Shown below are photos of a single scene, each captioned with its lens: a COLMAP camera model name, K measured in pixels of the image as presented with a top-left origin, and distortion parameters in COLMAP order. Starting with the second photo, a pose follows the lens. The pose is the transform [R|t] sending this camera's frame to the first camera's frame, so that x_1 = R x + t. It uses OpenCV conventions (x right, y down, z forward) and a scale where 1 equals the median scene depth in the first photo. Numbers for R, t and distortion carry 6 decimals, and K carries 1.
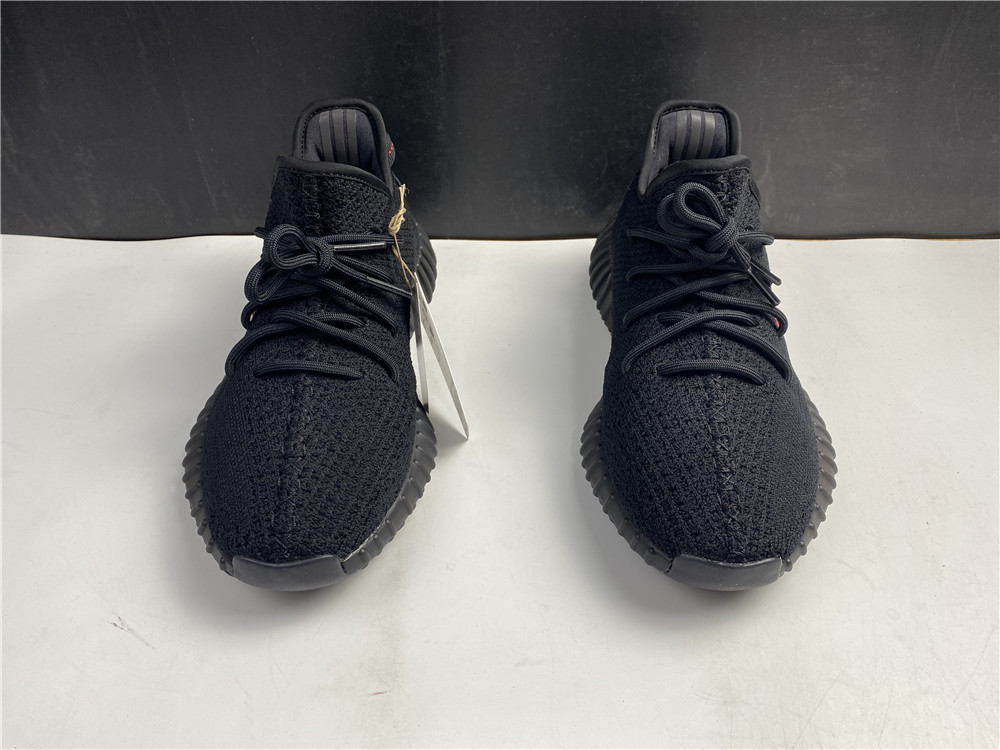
lens RADIAL K [[750.2, 0, 492.7], [0, 750.2, 371.9], [0, 0, 1]] dist [0.003035, 0.001901]
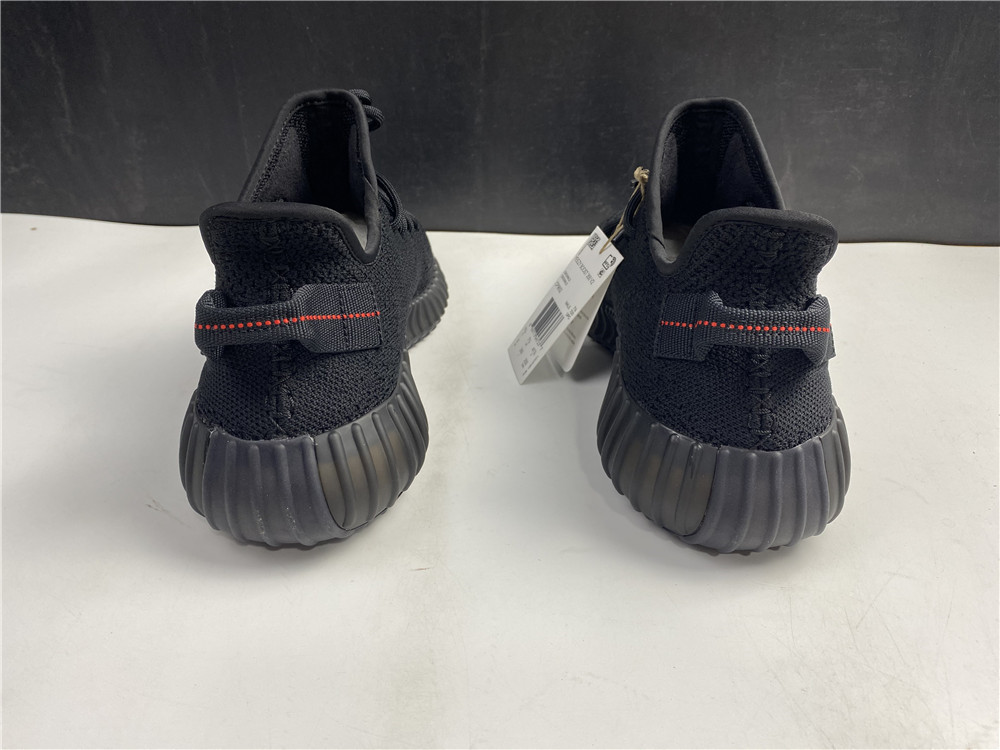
lens RADIAL K [[750.2, 0, 490.1], [0, 750.2, 374.0], [0, 0, 1]] dist [0.003035, 0.001901]
pose [[0.999525, 0.030726, -0.002441, -0.038996], [-0.030764, 0.989655, -0.140128, 0.176534], [-0.001890, 0.140137, 0.990130, 0.006590]]
